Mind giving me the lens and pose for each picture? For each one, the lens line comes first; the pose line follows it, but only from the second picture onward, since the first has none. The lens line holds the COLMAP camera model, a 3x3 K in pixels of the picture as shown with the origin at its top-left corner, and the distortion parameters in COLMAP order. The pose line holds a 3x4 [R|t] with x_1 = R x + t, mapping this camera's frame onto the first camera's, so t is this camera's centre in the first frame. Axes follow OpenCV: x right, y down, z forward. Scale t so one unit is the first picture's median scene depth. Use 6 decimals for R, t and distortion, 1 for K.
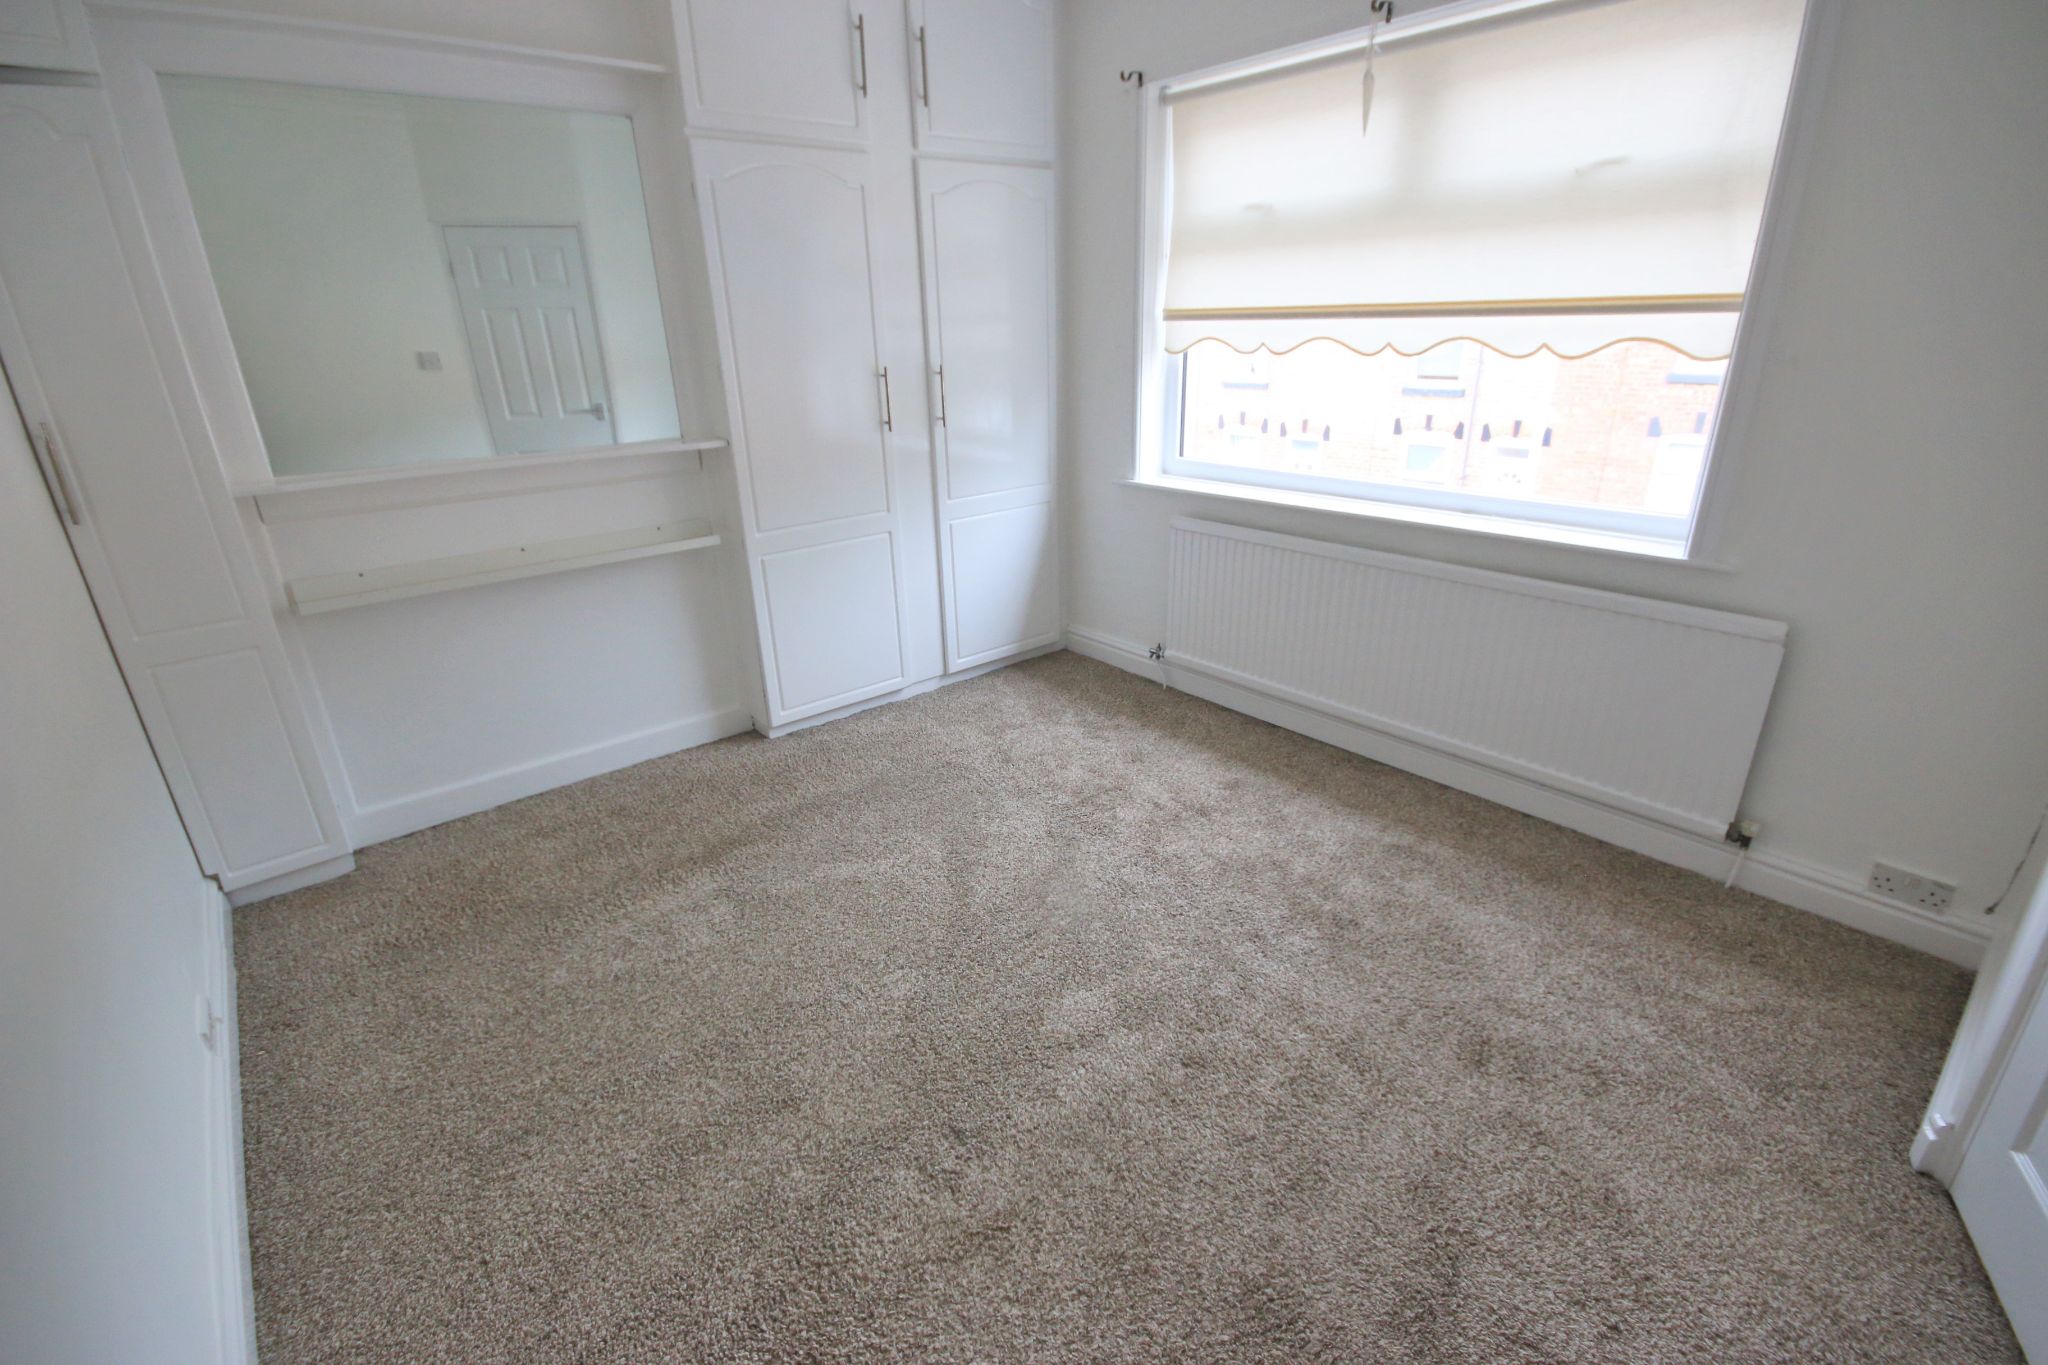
lens RADIAL K [[929.3, 0, 1014.6], [0, 929.3, 681.2], [0, 0, 1]] dist [-0.009062, 0.000149]
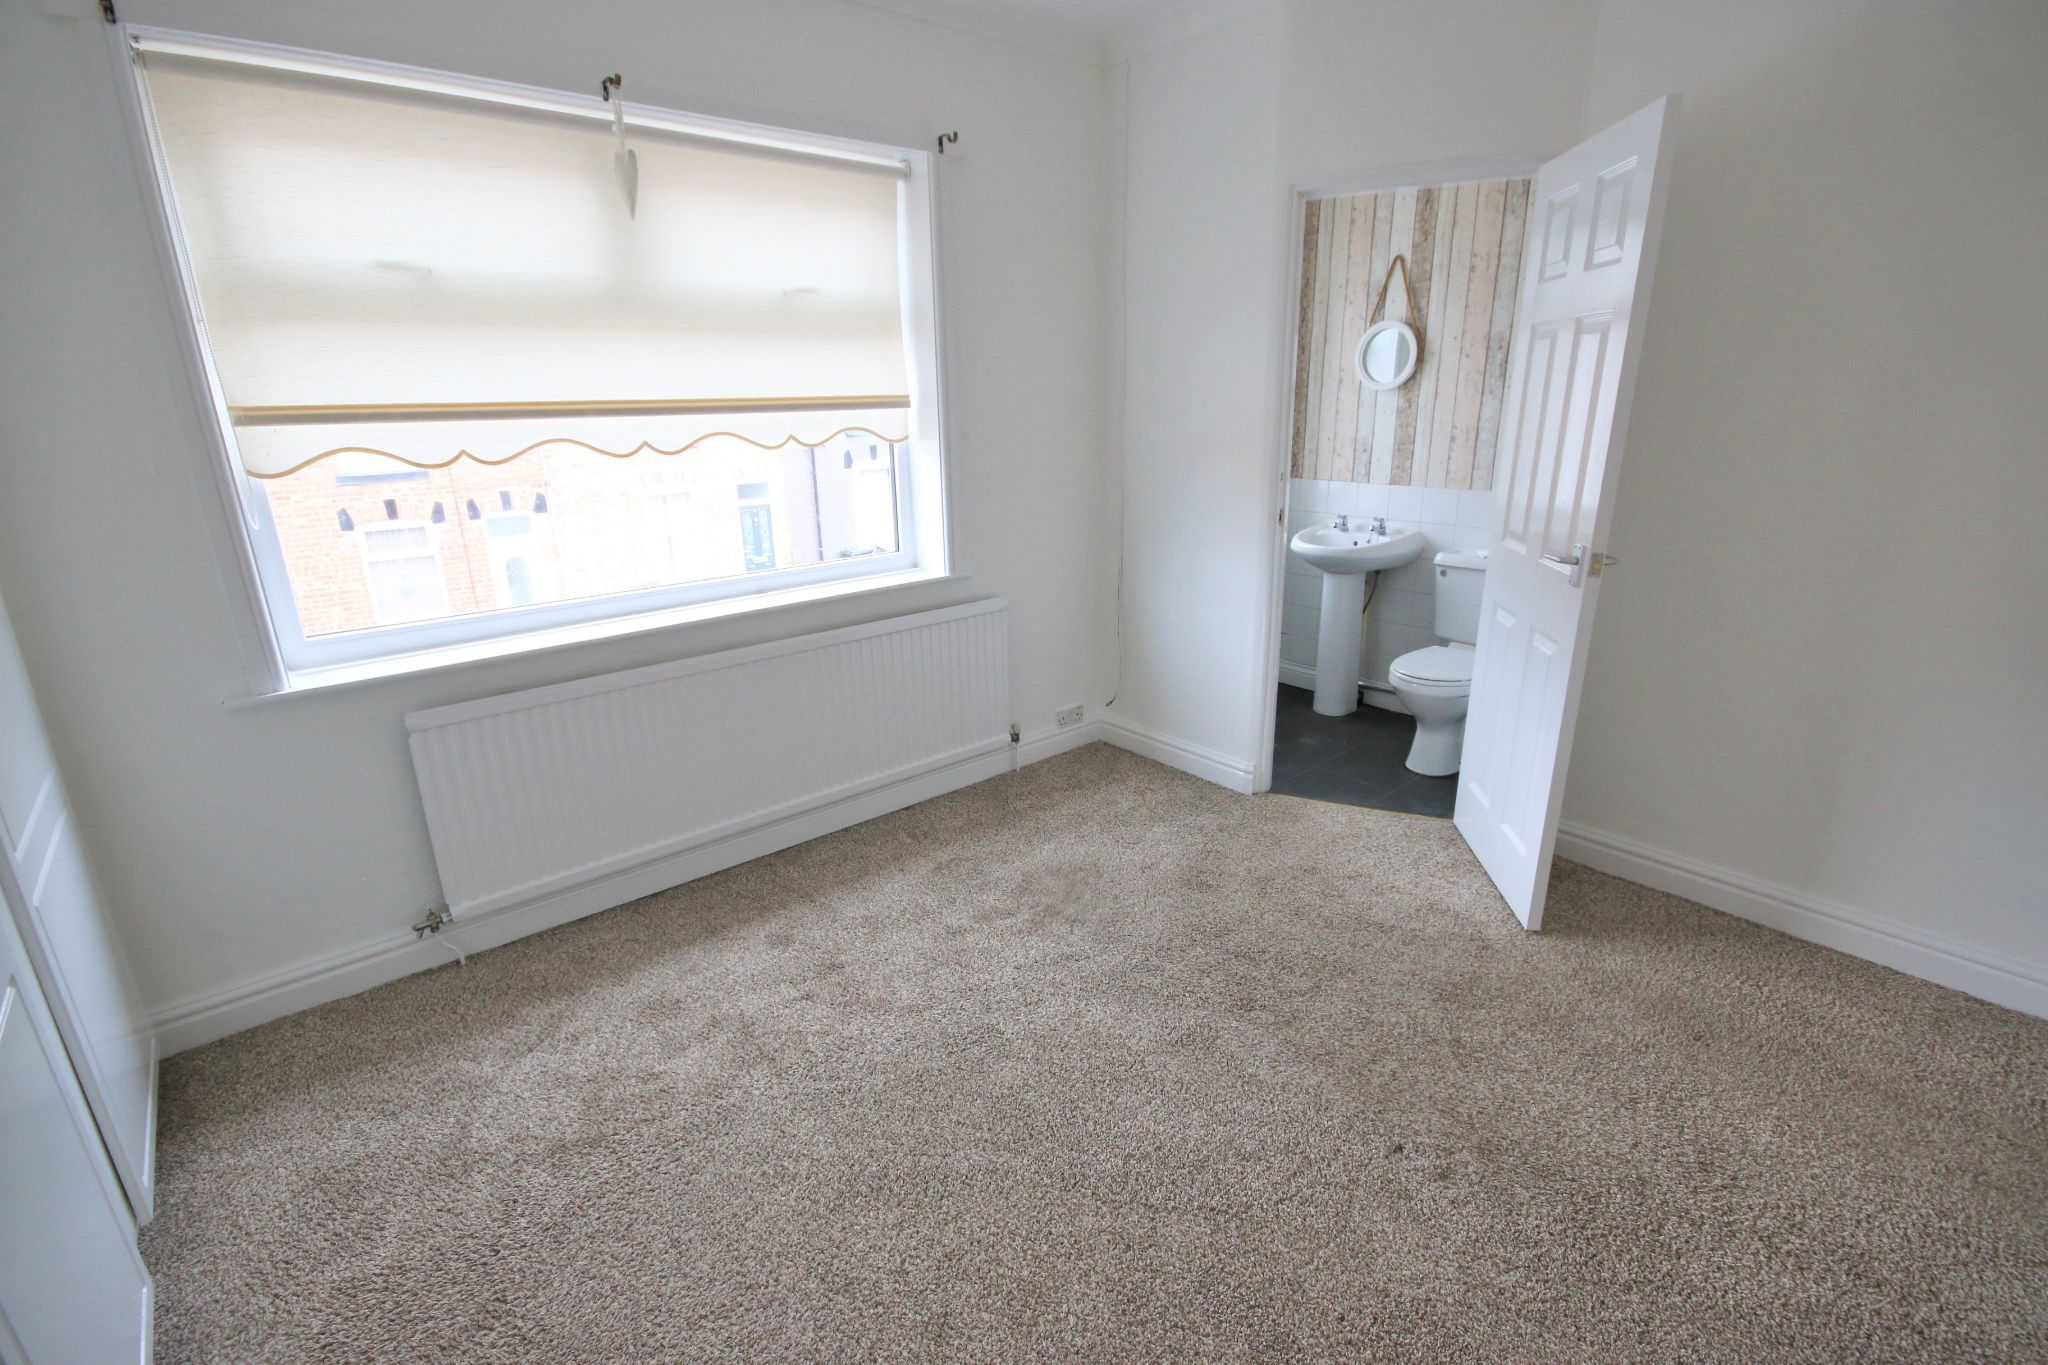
lens RADIAL K [[929.3, 0, 1014.6], [0, 929.3, 681.2], [0, 0, 1]] dist [-0.009062, 0.000149]
pose [[-0.010936, -0.266632, 0.963736, -0.586289], [0.381877, 0.889628, 0.250462, -0.258384], [-0.924148, 0.370768, 0.092092, 0.702482]]
